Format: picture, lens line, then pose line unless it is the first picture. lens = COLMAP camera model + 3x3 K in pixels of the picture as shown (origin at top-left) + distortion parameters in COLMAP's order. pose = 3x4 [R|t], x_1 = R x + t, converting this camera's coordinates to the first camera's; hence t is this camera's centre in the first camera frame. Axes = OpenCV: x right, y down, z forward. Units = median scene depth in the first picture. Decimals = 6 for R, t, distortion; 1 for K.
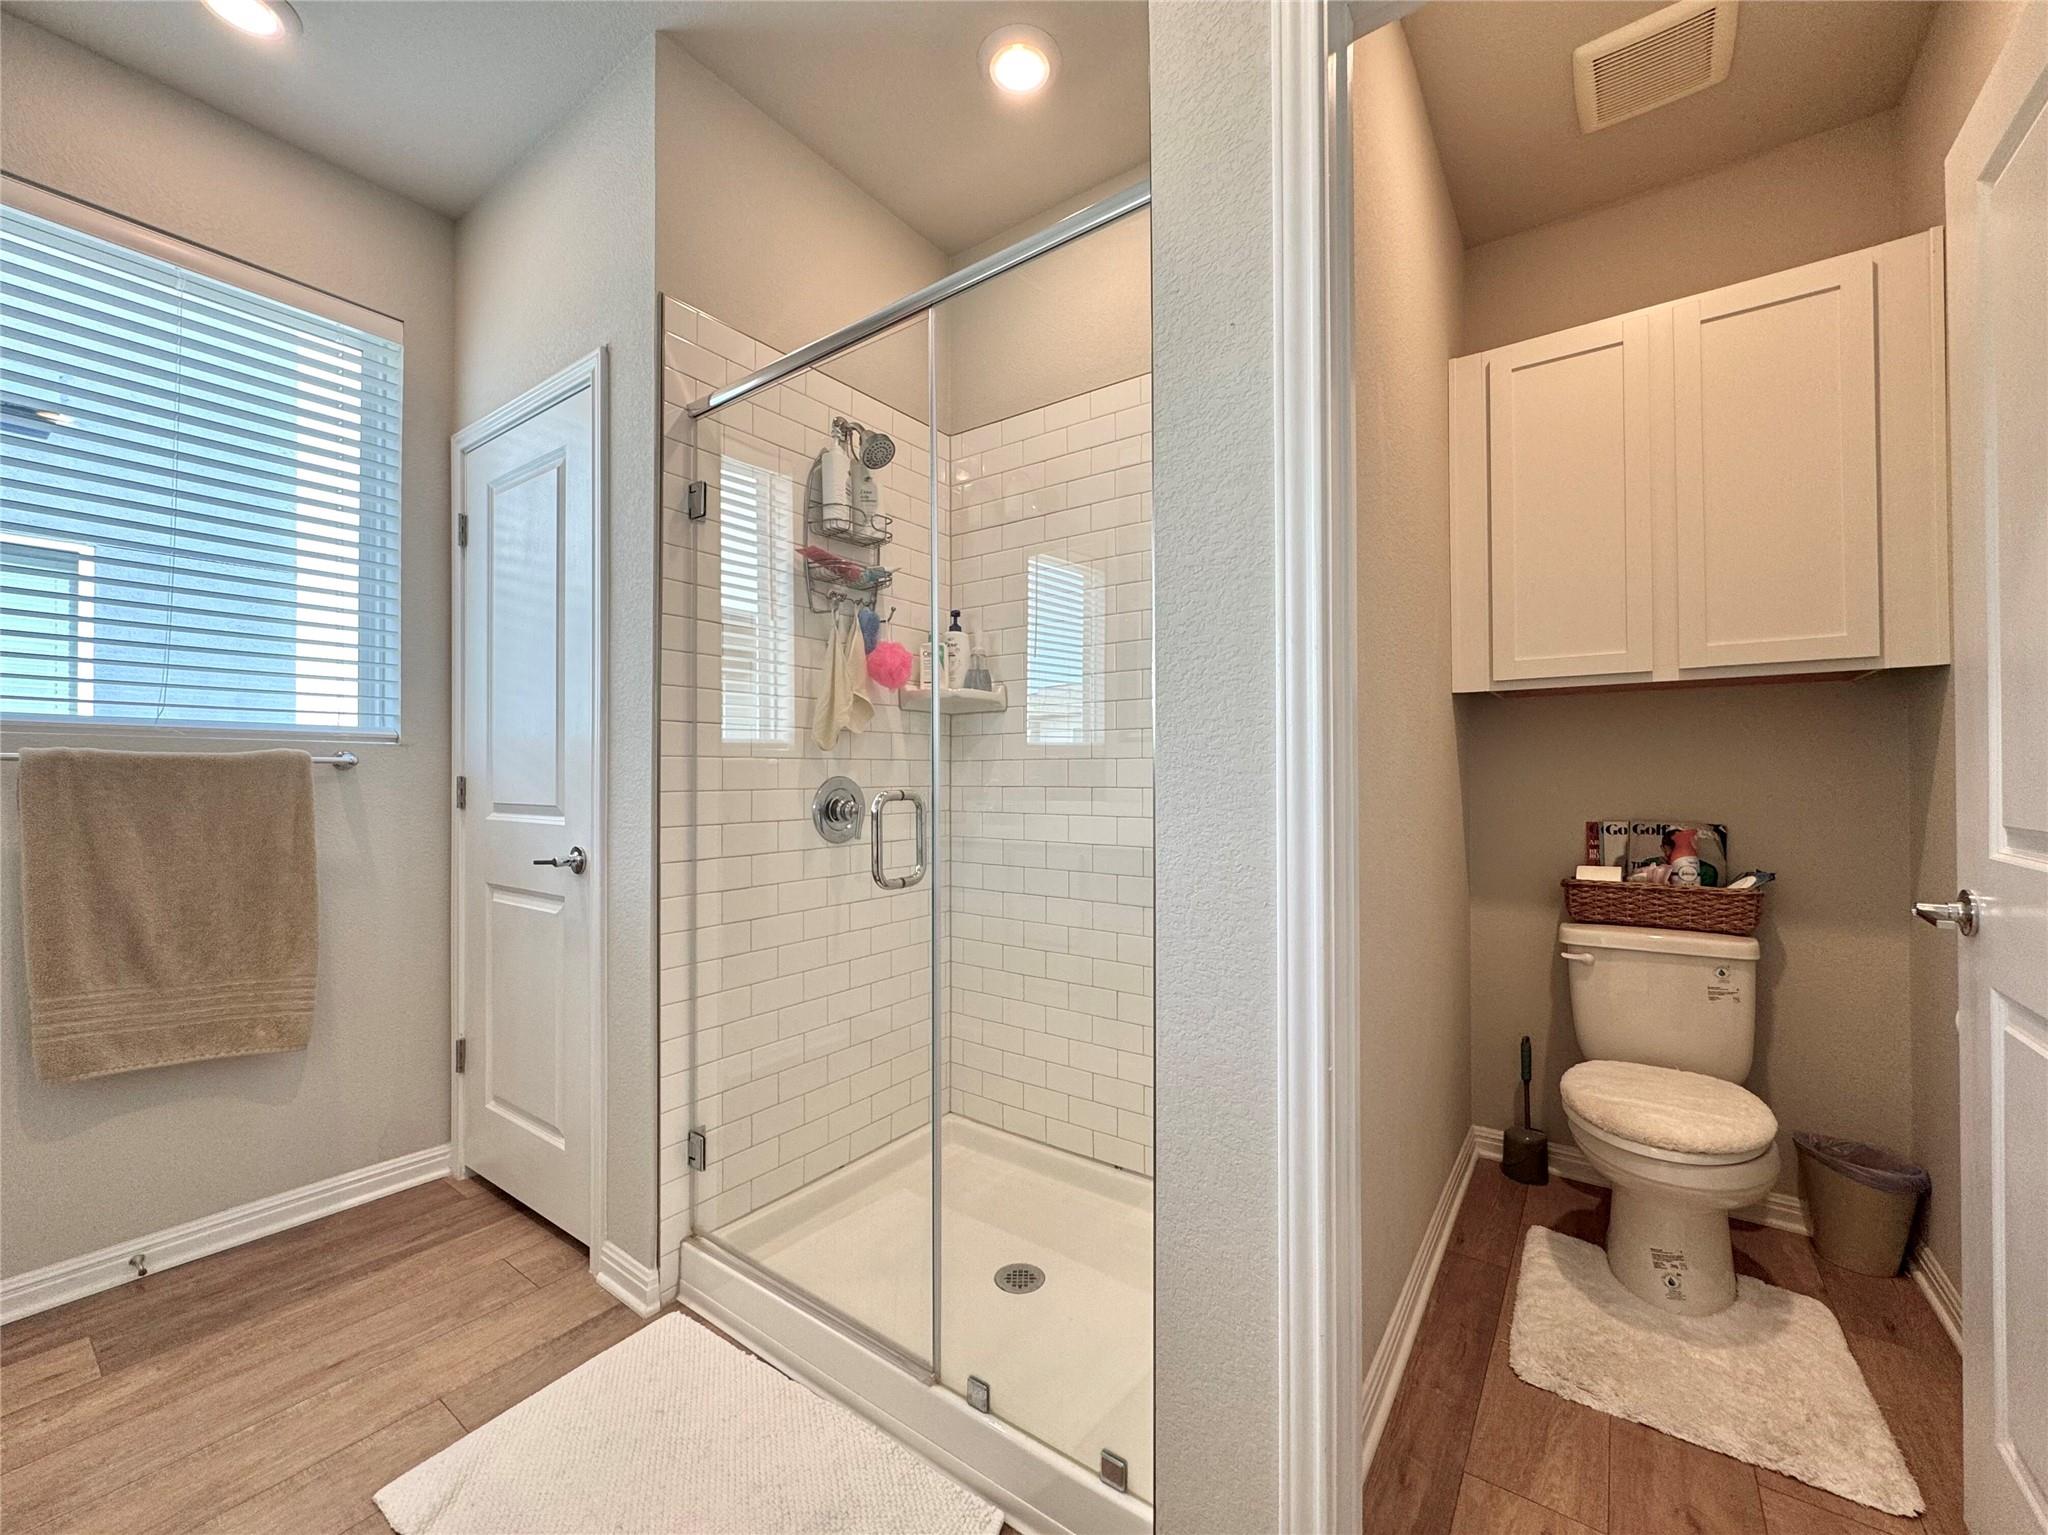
lens RADIAL K [[822.1, 0, 1016.0], [0, 822.1, 763.3], [0, 0, 1]] dist [-0.004353, -0.000354]
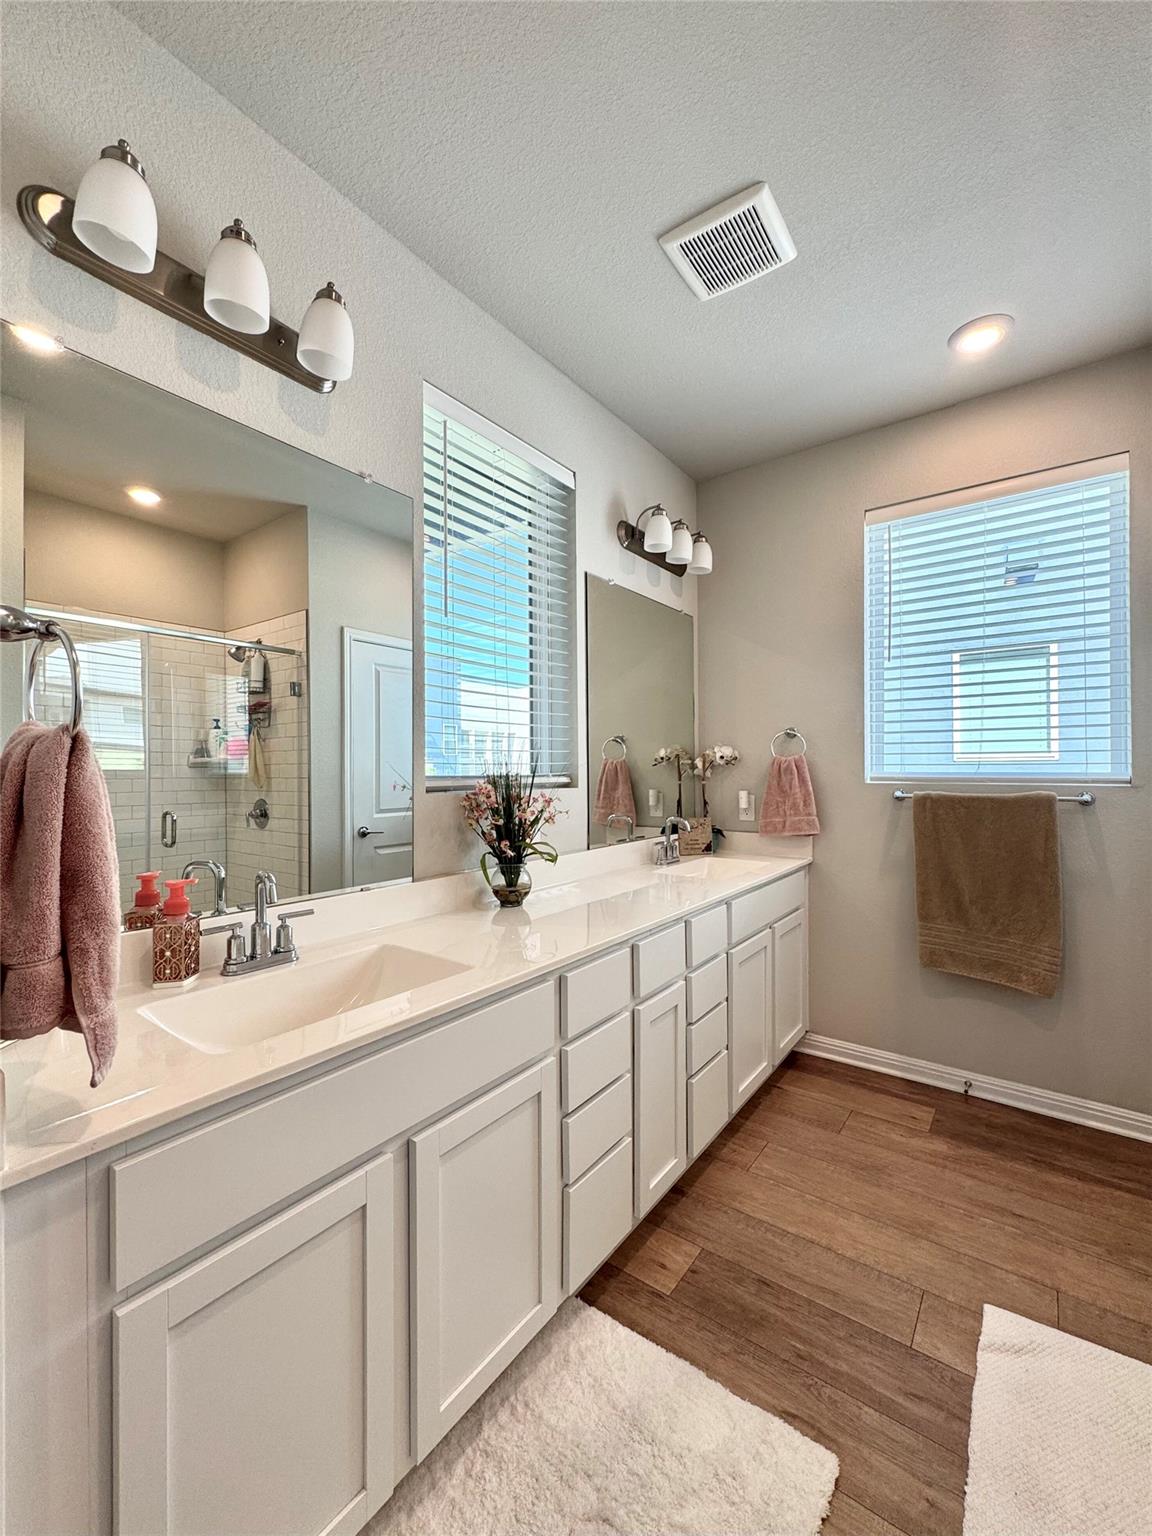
lens RADIAL K [[616.6, 0, 571.5], [0, 616.6, 771.5], [0, 0, 1]] dist [-0.004353, -0.000354]
pose [[-0.010796, 0.000279, -0.999942, 0.255220], [0.020503, 0.999790, 0.000058, -0.079092], [0.999731, -0.020502, -0.010799, 0.182272]]
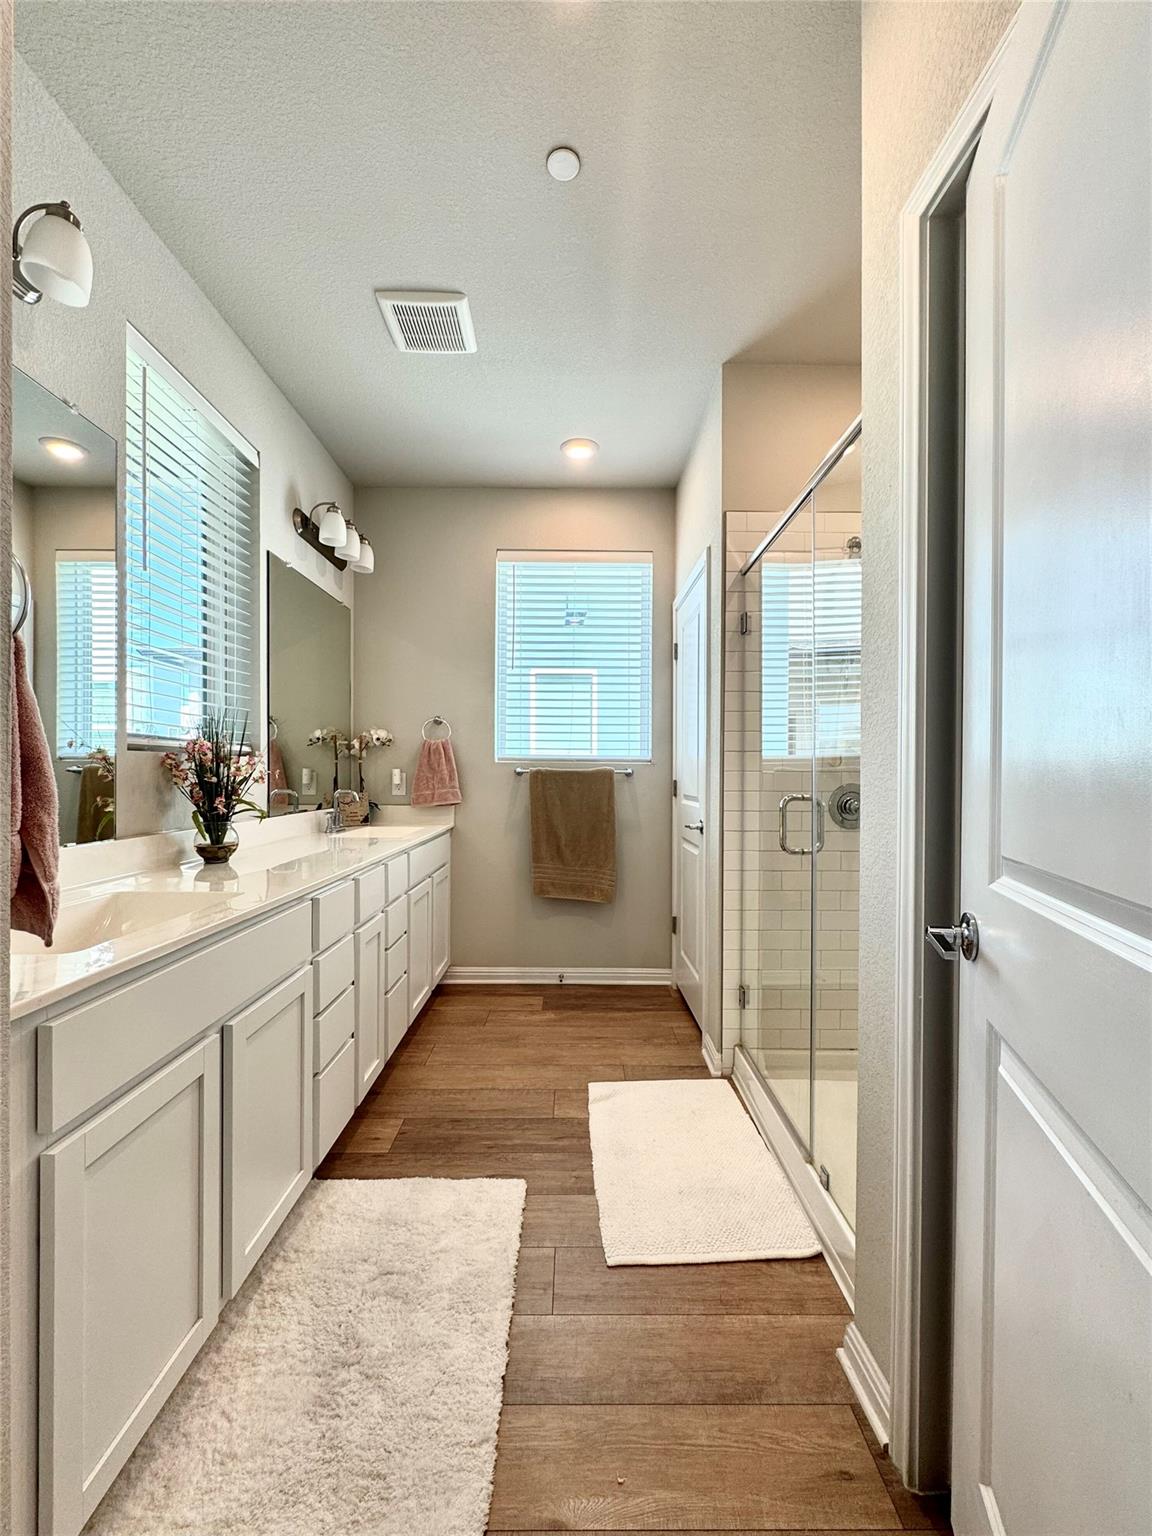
lens RADIAL K [[616.6, 0, 555.3], [0, 616.6, 775.1], [0, 0, 1]] dist [-0.004353, -0.000354]
pose [[0.572034, 0.007092, -0.820199, 0.436312], [0.003784, 0.999929, 0.011285, -0.016185], [0.820221, -0.009559, 0.571967, -0.069257]]
